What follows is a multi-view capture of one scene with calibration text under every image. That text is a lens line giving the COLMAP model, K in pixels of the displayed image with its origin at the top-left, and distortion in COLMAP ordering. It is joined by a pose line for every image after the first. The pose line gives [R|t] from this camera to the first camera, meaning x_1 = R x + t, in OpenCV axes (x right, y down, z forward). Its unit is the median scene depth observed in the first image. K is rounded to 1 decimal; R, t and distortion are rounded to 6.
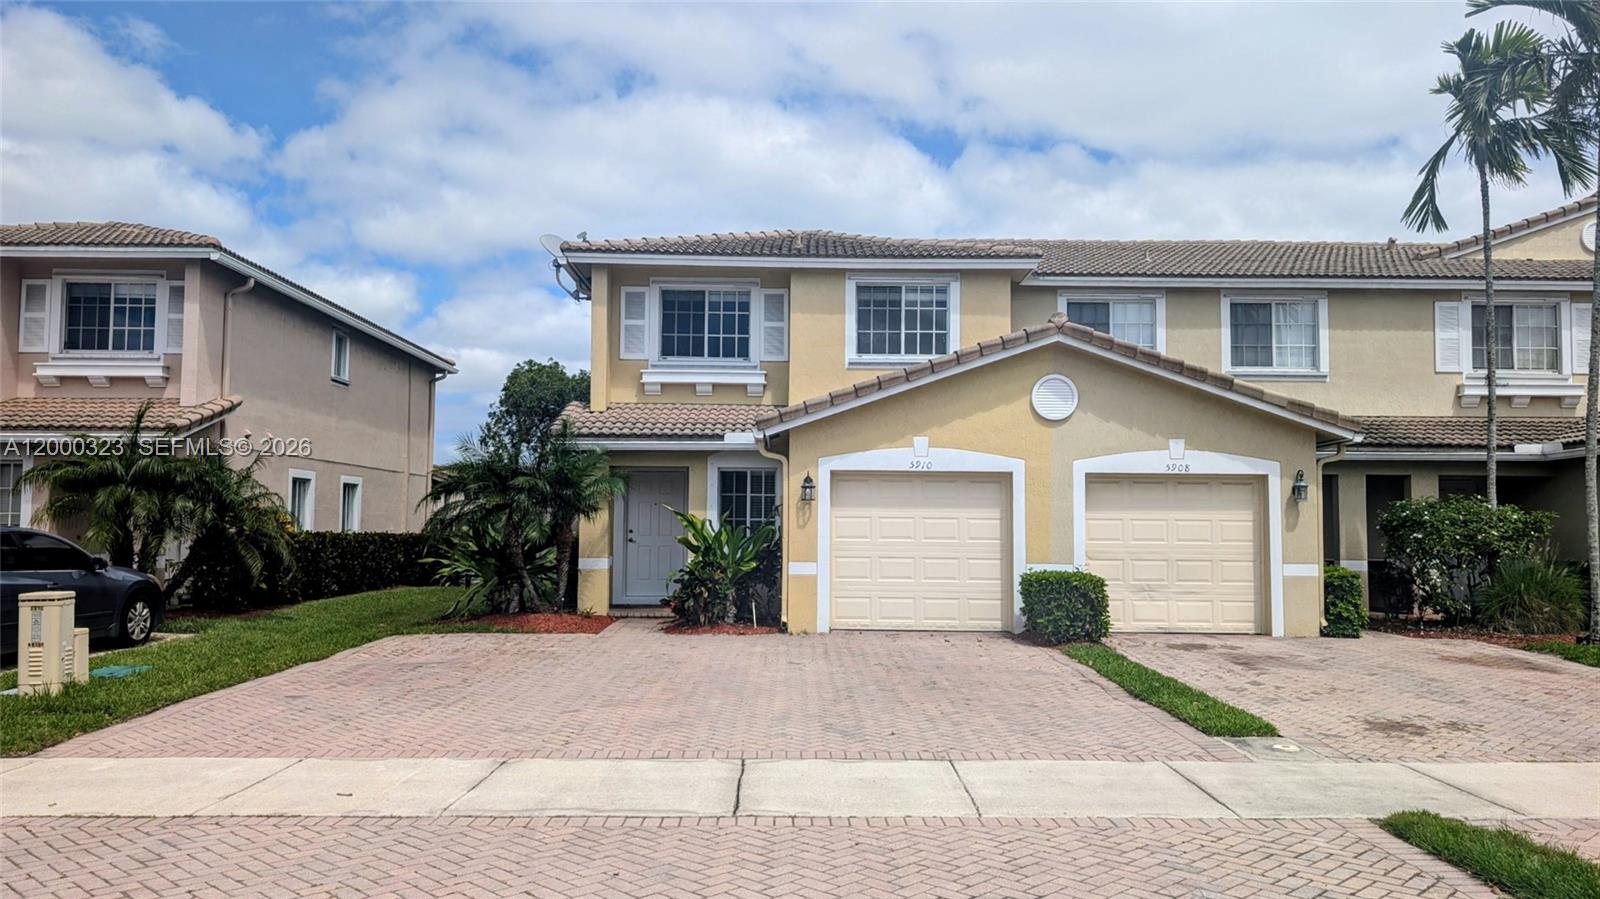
lens RADIAL K [[1217.1, 0, 800.0], [0, 1217.1, 449.5], [0, 0, 1]] dist [0.109950, -0.325381]
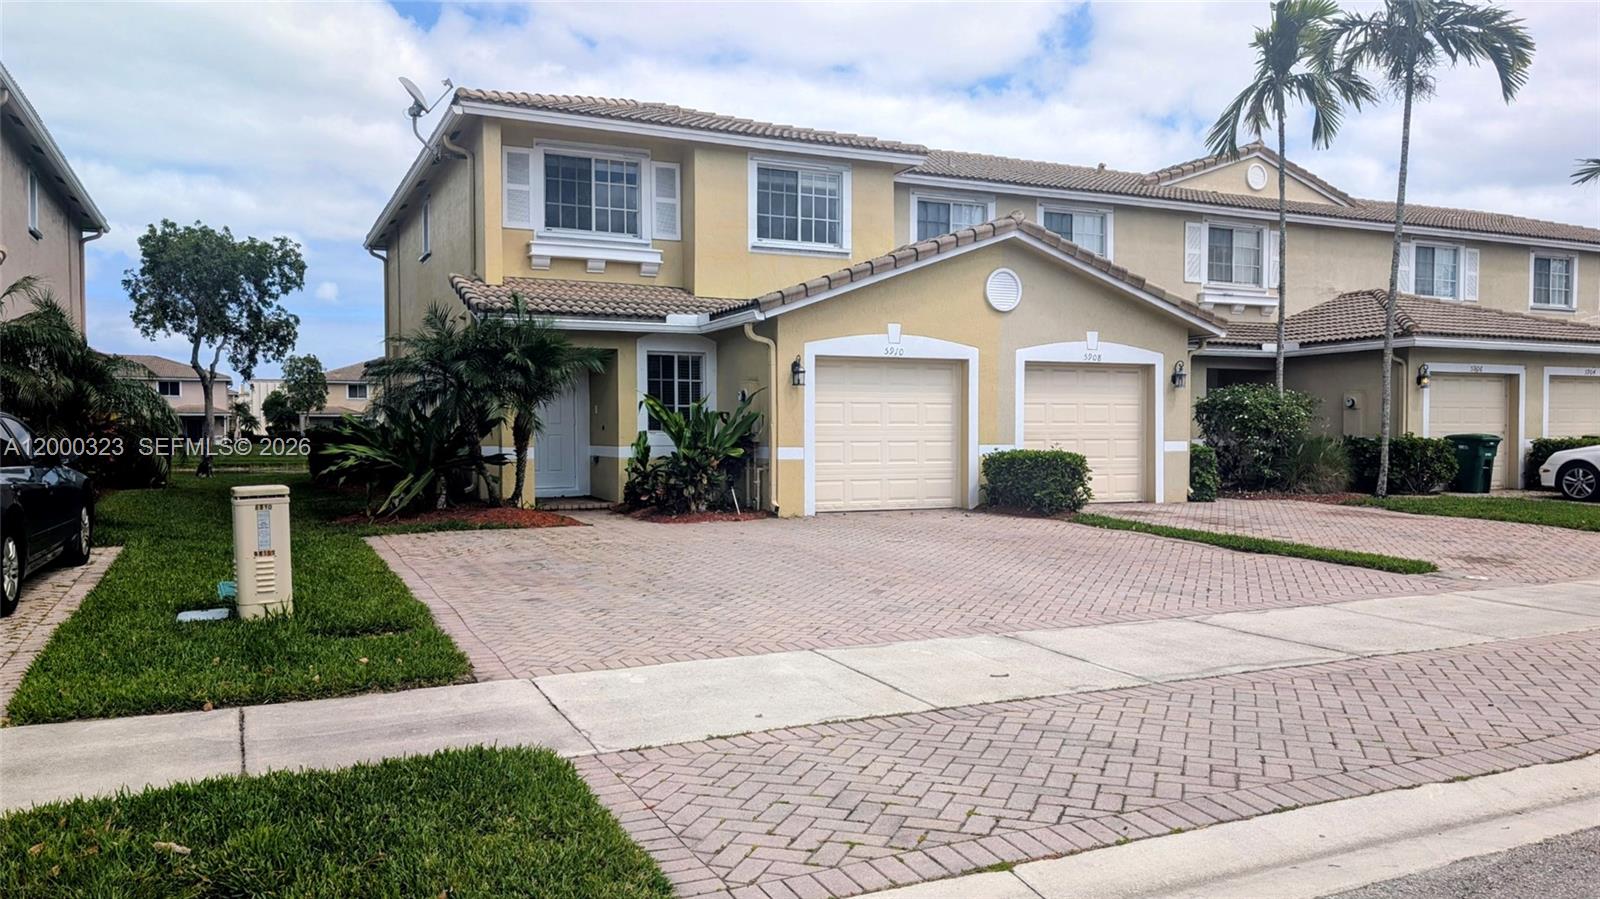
lens RADIAL K [[1217.1, 0, 800.0], [0, 1217.1, 449.5], [0, 0, 1]] dist [0.109950, -0.325381]
pose [[0.899921, -0.015652, 0.435773, -0.379847], [-0.020556, 0.996722, 0.078250, 0.015062], [-0.435569, -0.079377, 0.896649, 0.093964]]
